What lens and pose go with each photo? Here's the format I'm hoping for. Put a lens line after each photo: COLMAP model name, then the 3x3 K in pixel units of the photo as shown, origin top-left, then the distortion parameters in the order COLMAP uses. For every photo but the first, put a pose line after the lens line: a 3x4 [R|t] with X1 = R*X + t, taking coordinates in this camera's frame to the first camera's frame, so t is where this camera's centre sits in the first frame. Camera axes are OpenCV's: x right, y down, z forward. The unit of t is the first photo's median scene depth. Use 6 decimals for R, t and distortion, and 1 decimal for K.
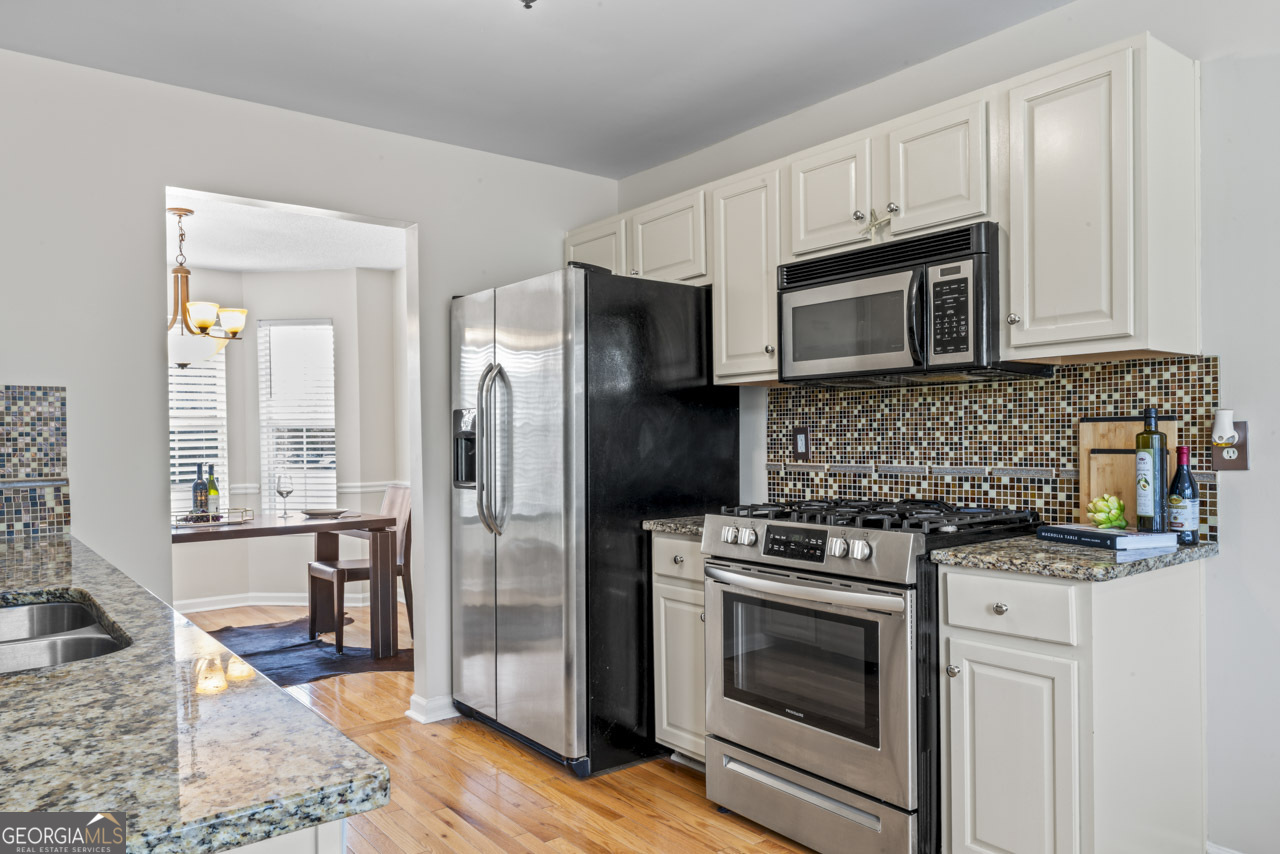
lens RADIAL K [[876.1, 0, 638.6], [0, 876.1, 440.0], [0, 0, 1]] dist [0.002441, 0.000743]
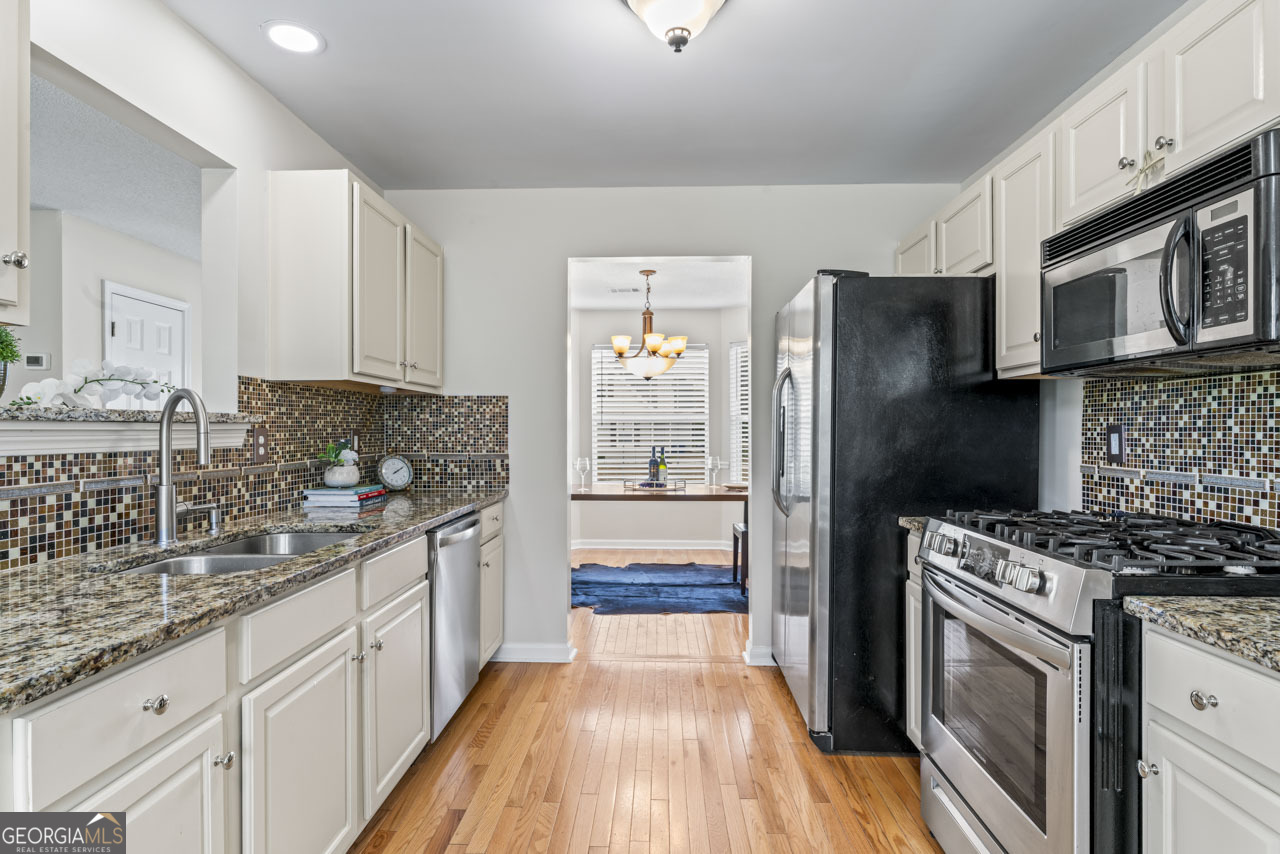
lens RADIAL K [[668.9, 0, 640.0], [0, 668.9, 427.0], [0, 0, 1]] dist [0.000479, -0.001137]
pose [[0.765339, 0.010143, -0.643547, 0.284605], [-0.012454, 0.999922, 0.000949, -0.008503], [0.643507, 0.007288, 0.765406, 0.227974]]
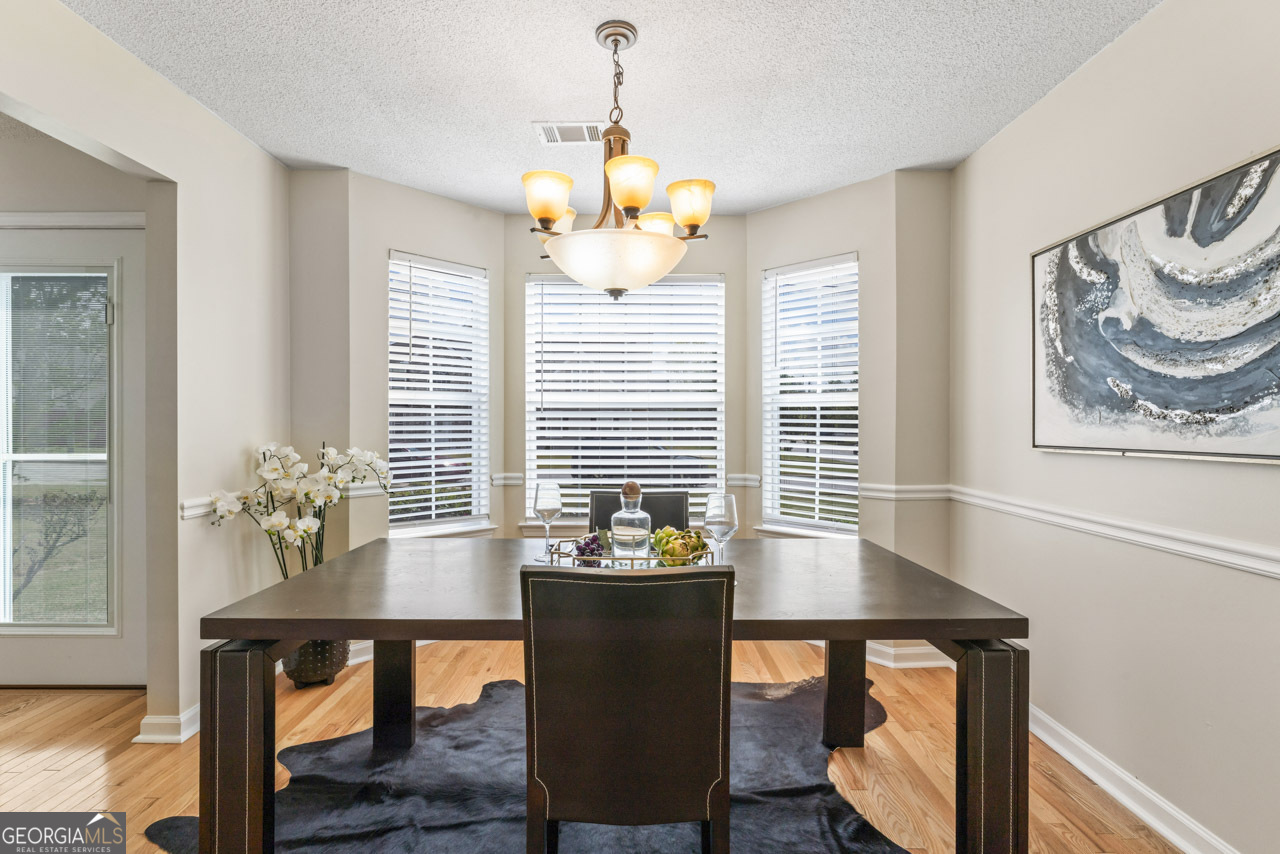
lens RADIAL K [[577.7, 0, 642.2], [0, 577.7, 415.2], [0, 0, 1]] dist [-0.000546, -0.000021]
pose [[0.794045, 0.010905, -0.607761, -0.422085], [-0.011079, 0.999933, 0.003467, -0.011024], [0.607757, 0.003980, 0.794113, 1.097017]]
